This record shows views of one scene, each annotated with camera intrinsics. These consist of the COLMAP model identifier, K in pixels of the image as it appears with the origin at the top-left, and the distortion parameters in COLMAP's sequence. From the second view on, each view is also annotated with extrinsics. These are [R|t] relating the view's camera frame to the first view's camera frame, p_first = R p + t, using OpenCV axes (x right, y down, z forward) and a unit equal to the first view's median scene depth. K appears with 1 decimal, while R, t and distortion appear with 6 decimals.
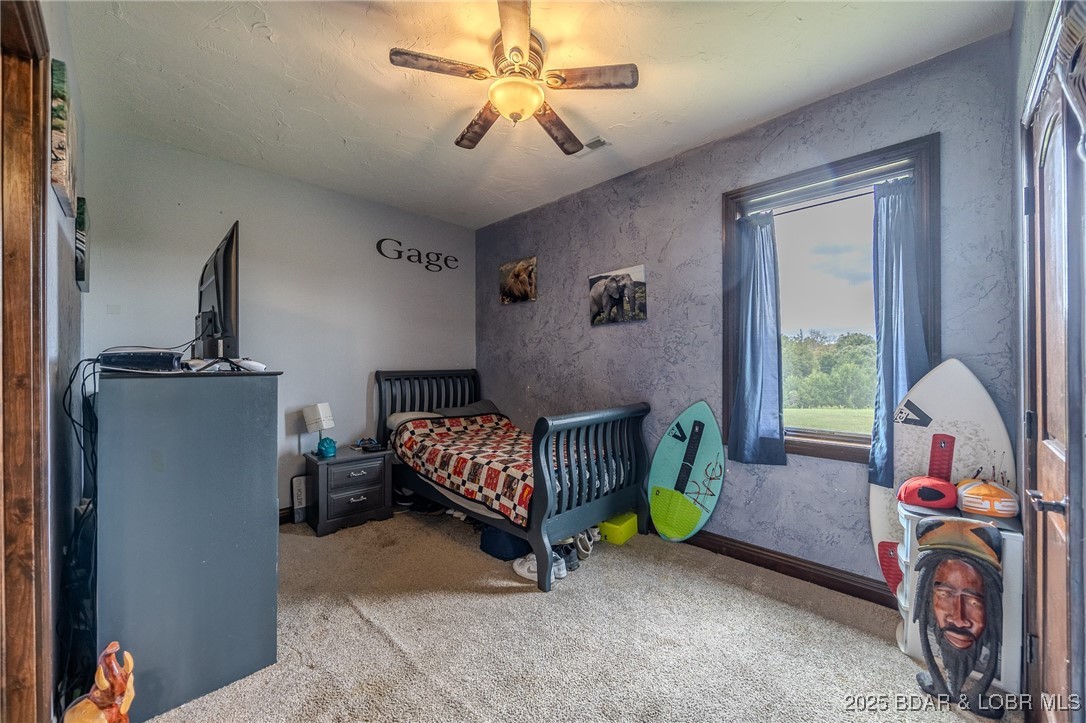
lens RADIAL K [[414.9, 0, 540.7], [0, 414.9, 361.5], [0, 0, 1]] dist [0.002690, -0.000304]
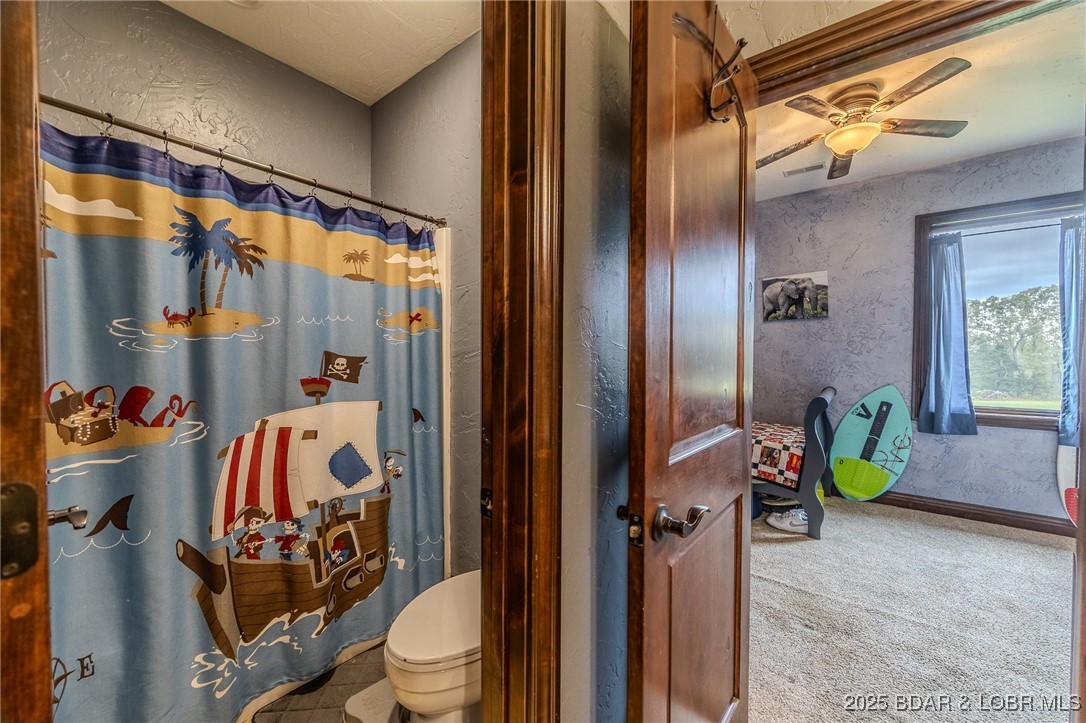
lens RADIAL K [[414.9, 0, 544.2], [0, 414.9, 362.5], [0, 0, 1]] dist [0.002690, -0.000304]
pose [[0.992795, 0.006712, 0.119633, -0.764097], [-0.008880, 0.999806, 0.017598, 0.015247], [-0.119492, -0.018533, 0.992662, -0.089467]]
